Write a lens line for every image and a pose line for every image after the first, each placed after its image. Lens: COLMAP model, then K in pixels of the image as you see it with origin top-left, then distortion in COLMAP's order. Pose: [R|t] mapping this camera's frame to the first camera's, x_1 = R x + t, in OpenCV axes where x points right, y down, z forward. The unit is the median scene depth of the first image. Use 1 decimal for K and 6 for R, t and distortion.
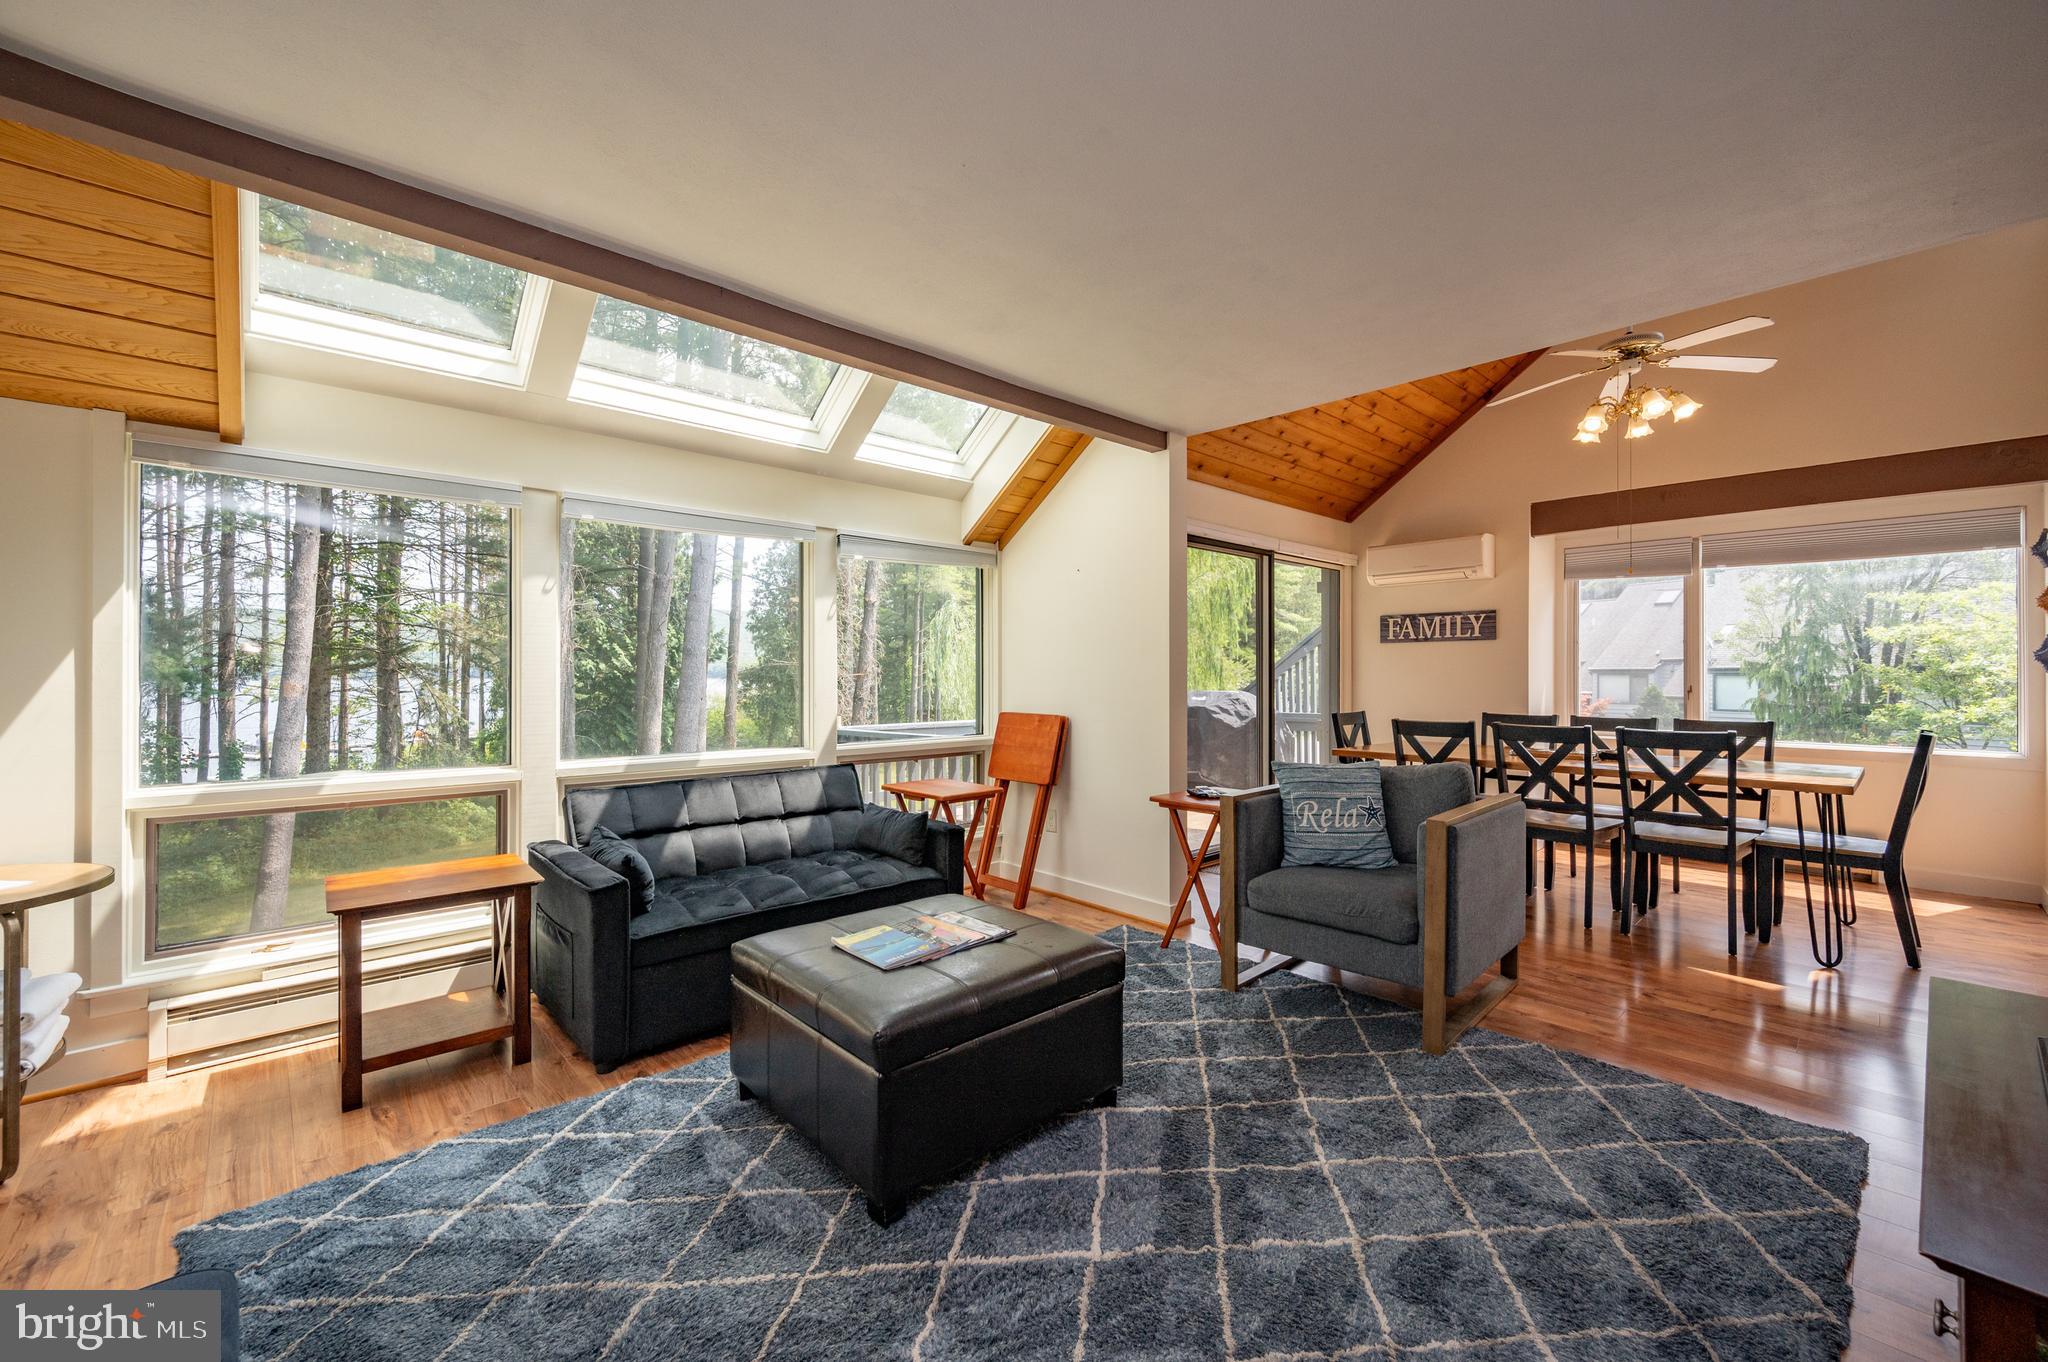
lens RADIAL K [[814.0, 0, 1023.6], [0, 814.0, 672.0], [0, 0, 1]] dist [0.000379, 0.000304]
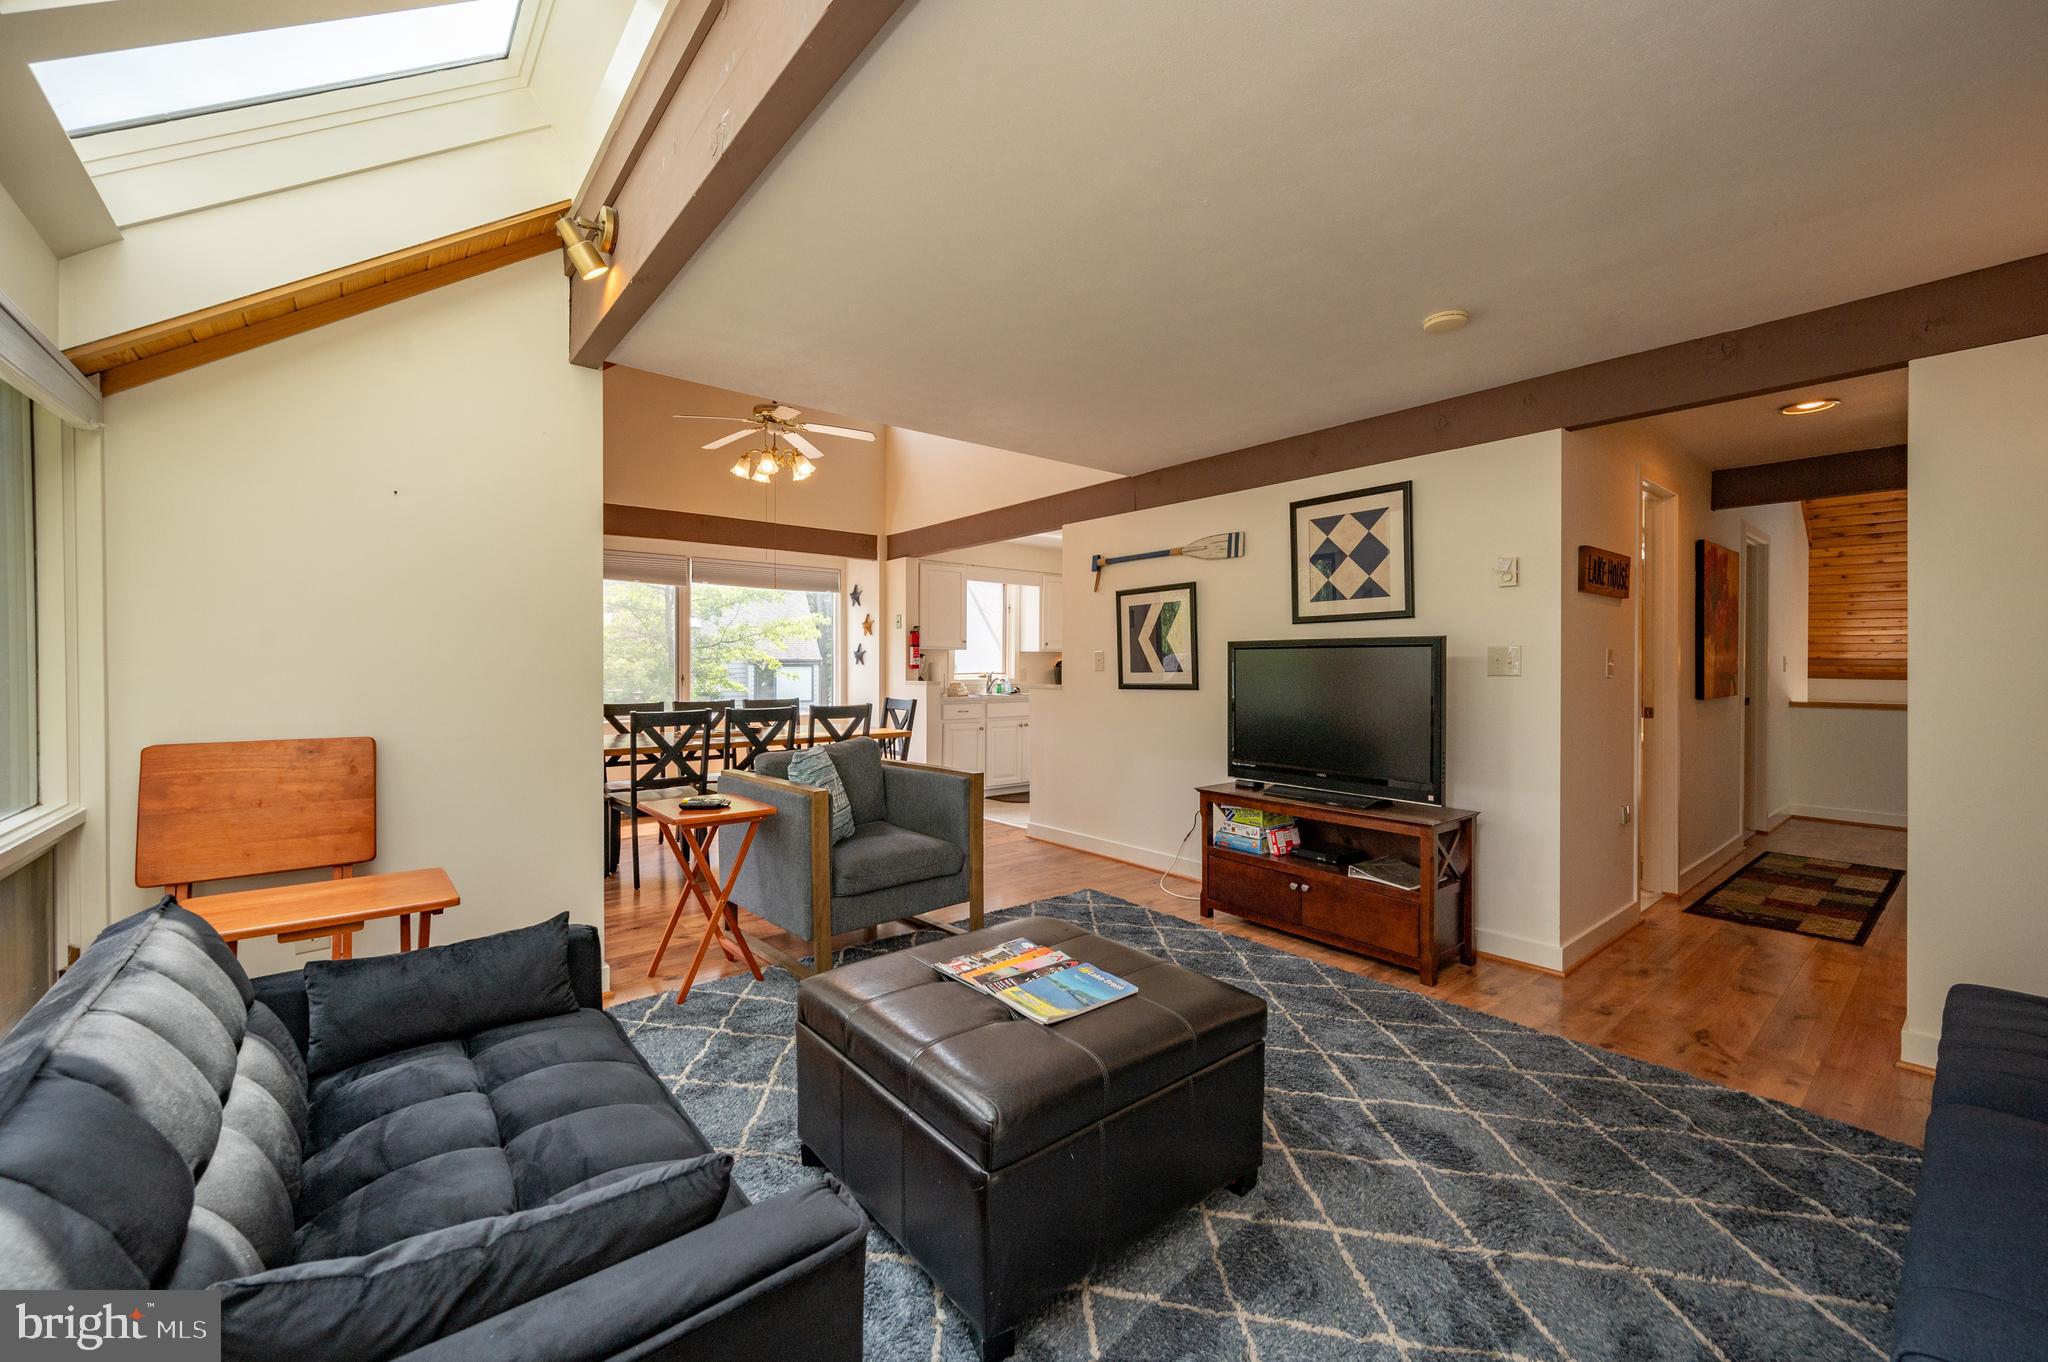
lens RADIAL K [[814.0, 0, 1023.6], [0, 814.0, 672.0], [0, 0, 1]] dist [0.000379, 0.000304]
pose [[0.049191, -0.009018, 0.998749, -0.367540], [-0.005389, 0.999942, 0.009294, -0.000993], [-0.998775, -0.005839, 0.049139, 0.369314]]
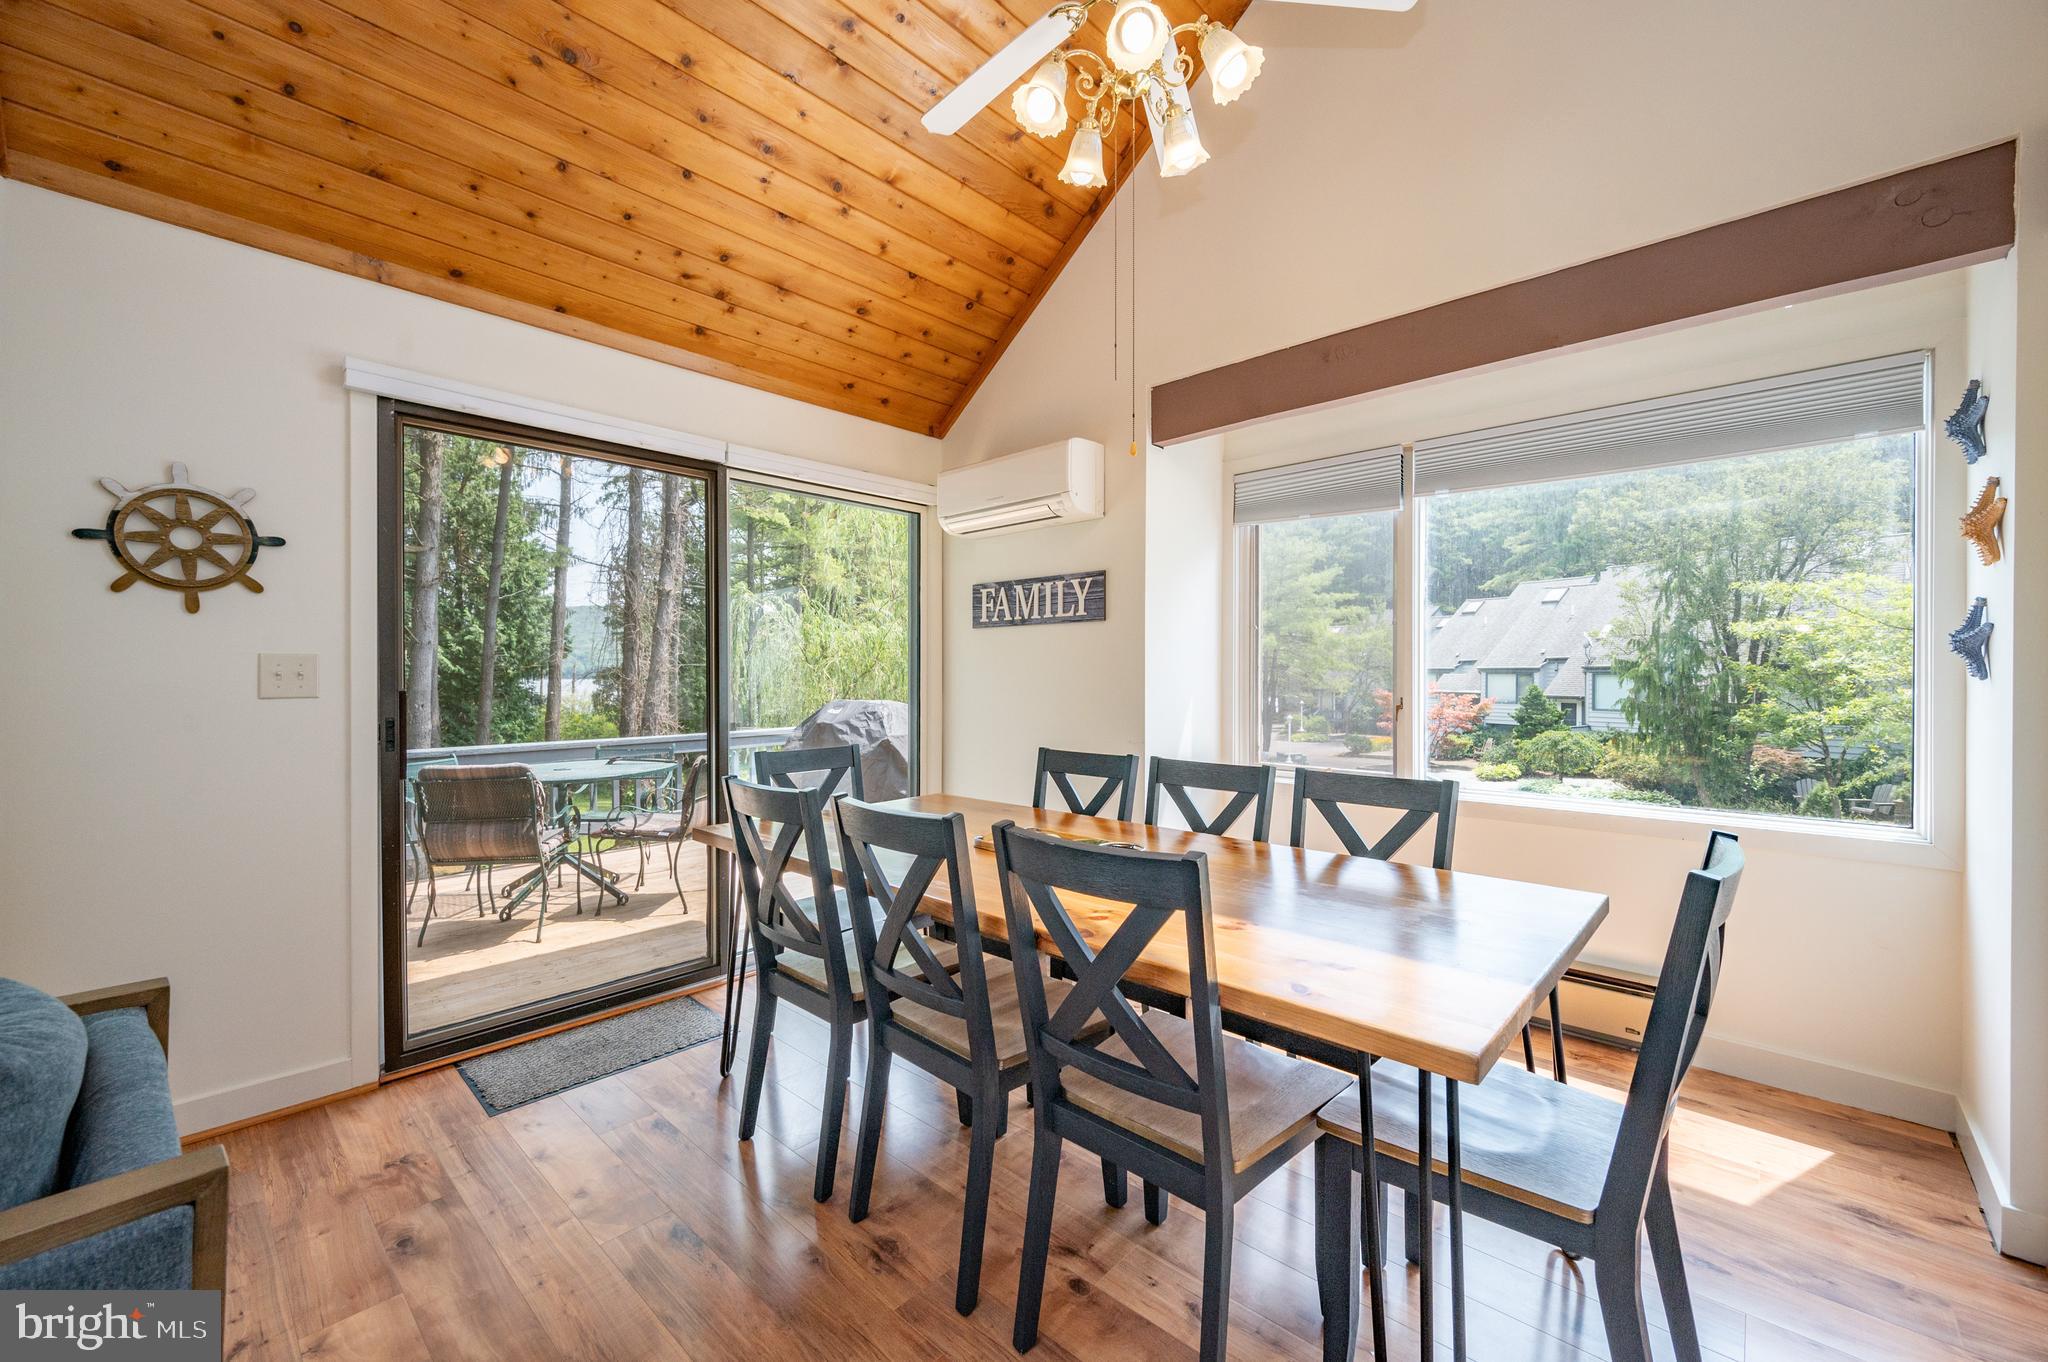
lens RADIAL K [[813.9, 0, 1030.3], [0, 813.9, 681.6], [0, 0, 1]] dist [-0.002041, -0.000023]
pose [[0.996702, -0.003147, 0.081087, 0.446395], [0.002136, 0.999919, 0.012550, -0.002457], [-0.081120, -0.012335, 0.996628, 0.385266]]
